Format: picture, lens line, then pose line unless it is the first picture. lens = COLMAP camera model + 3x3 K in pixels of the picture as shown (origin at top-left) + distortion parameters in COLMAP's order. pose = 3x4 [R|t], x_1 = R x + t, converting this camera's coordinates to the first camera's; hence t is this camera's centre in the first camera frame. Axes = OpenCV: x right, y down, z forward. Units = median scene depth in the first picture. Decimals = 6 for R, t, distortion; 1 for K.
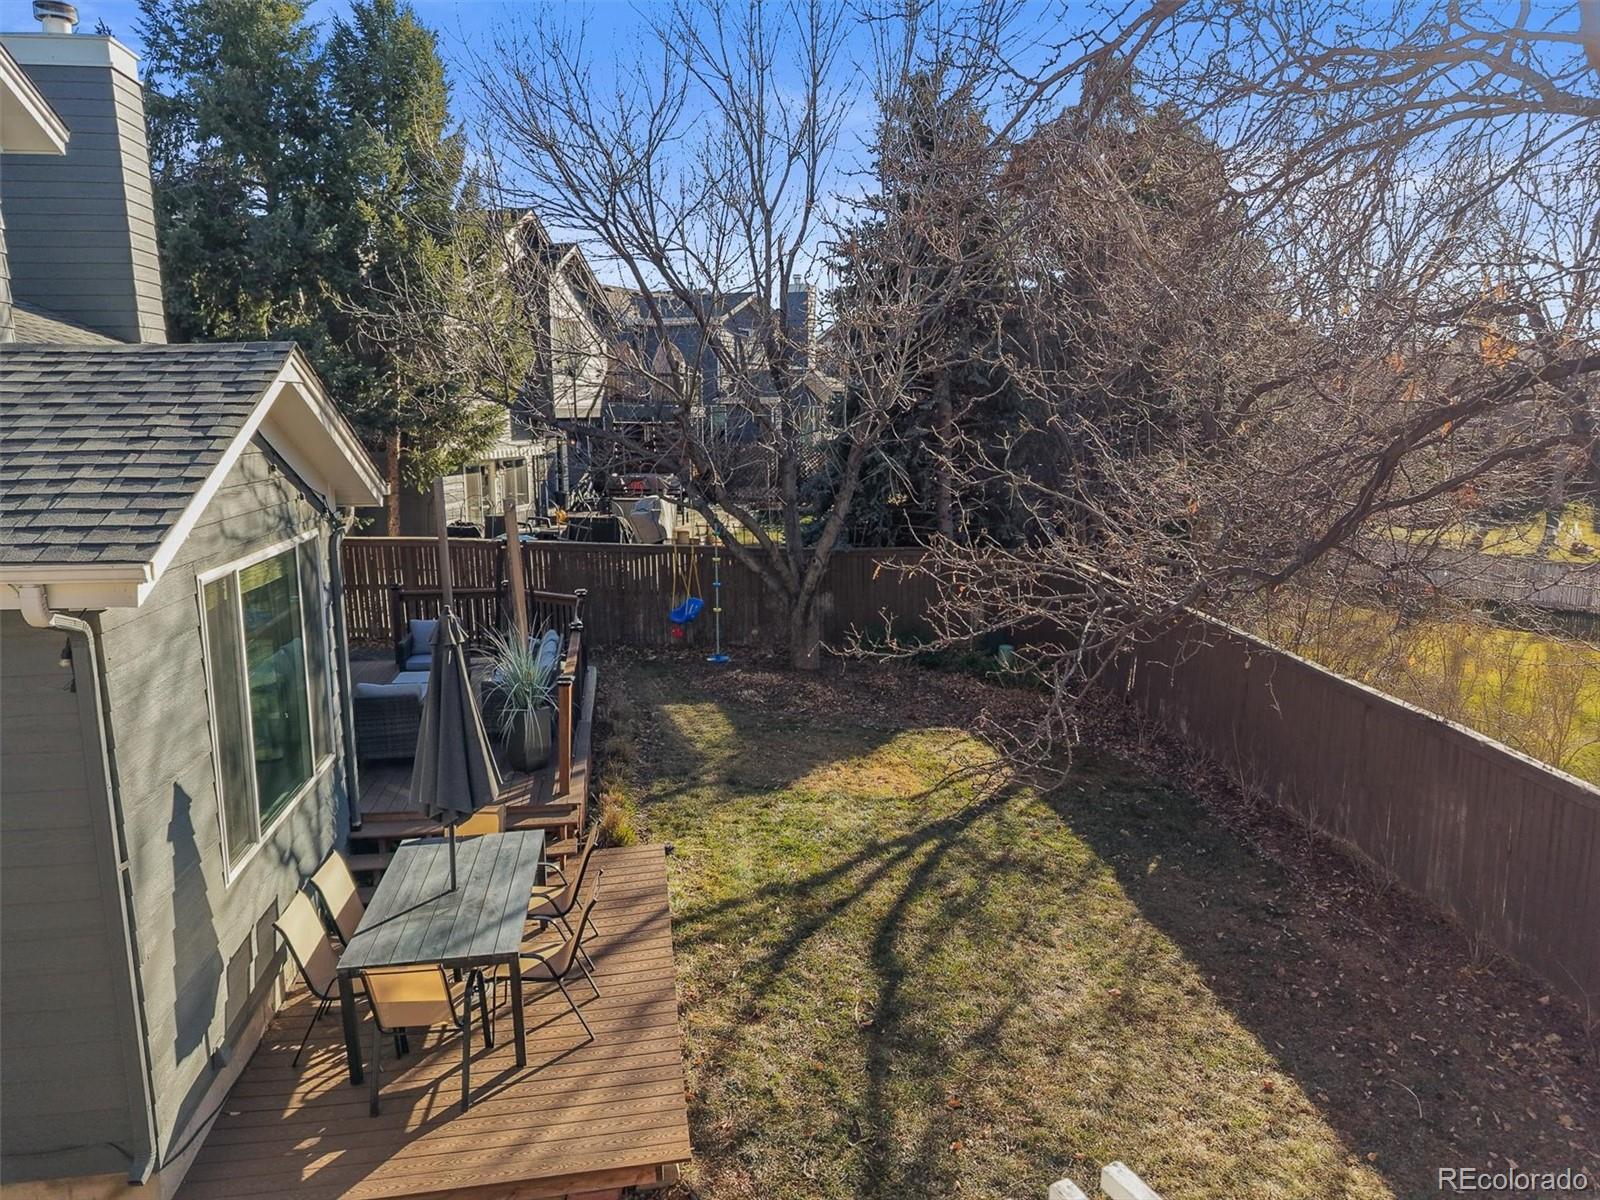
lens RADIAL K [[1163.9, 0, 800.1], [0, 1163.9, 606.2], [0, 0, 1]] dist [-0.010811, -0.002142]
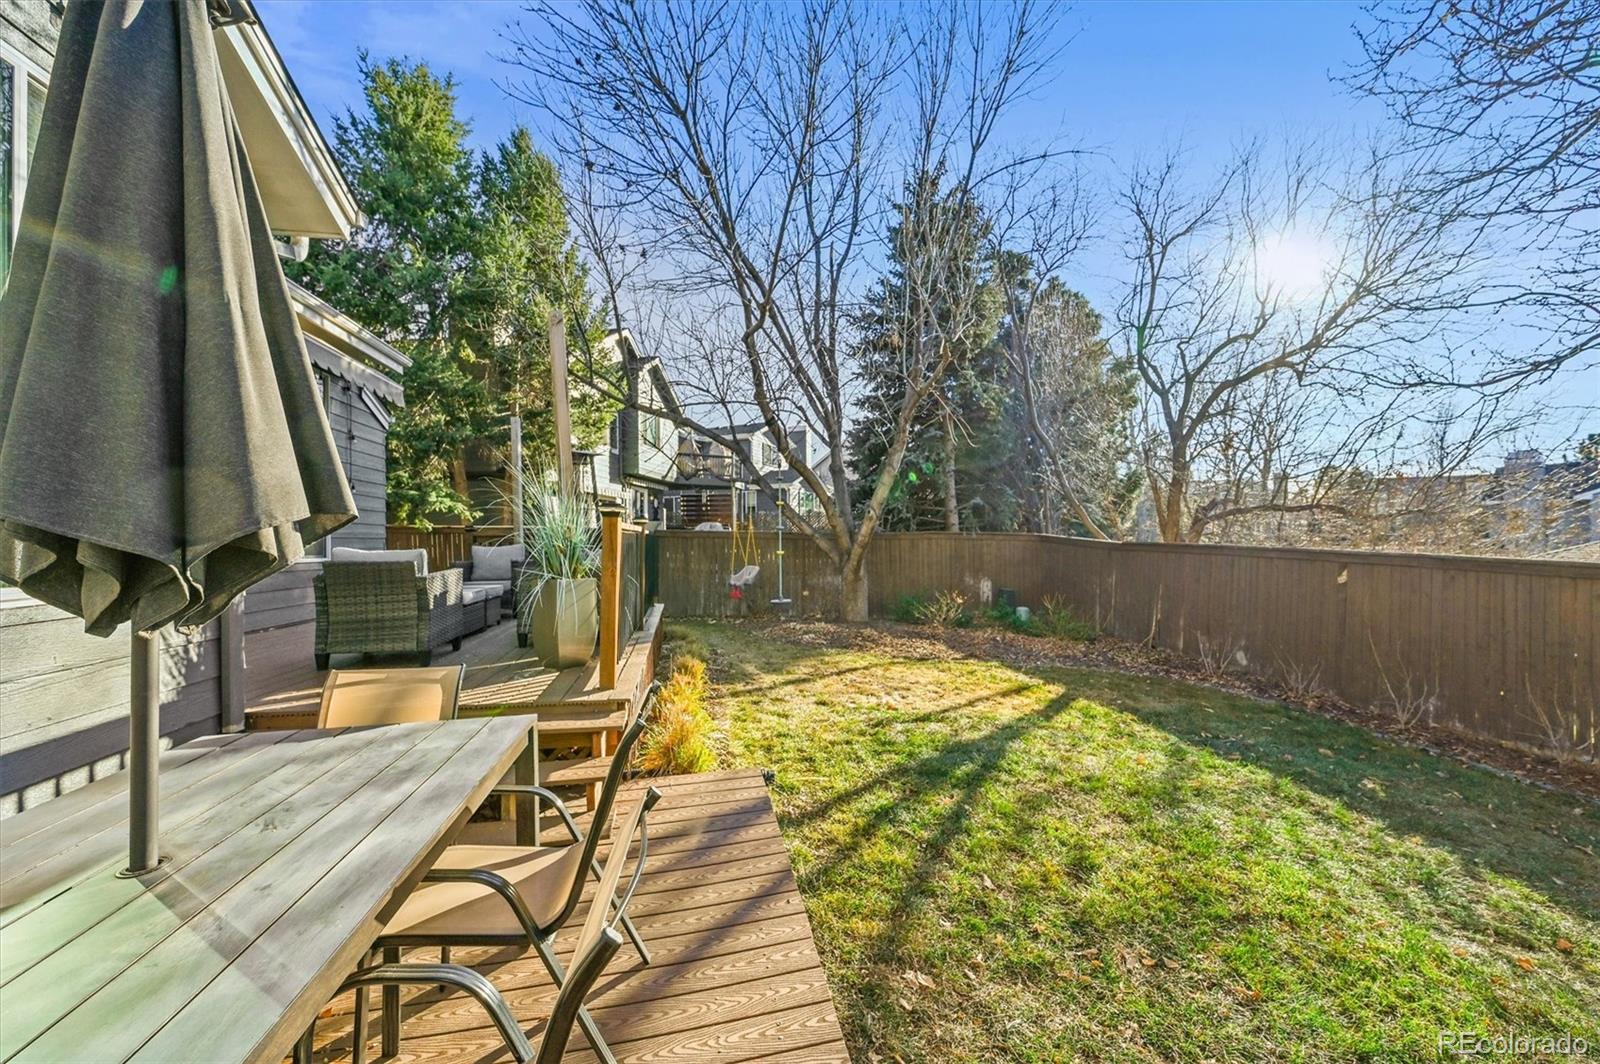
lens RADIAL K [[624.5, 0, 803.3], [0, 624.5, 534.5], [0, 0, 1]] dist [-0.000968, 0.000306]
pose [[0.999058, -0.004646, 0.043138, -0.100051], [0.013823, 0.976521, -0.214978, 0.142371], [-0.041126, 0.215372, 0.975666, 0.591395]]
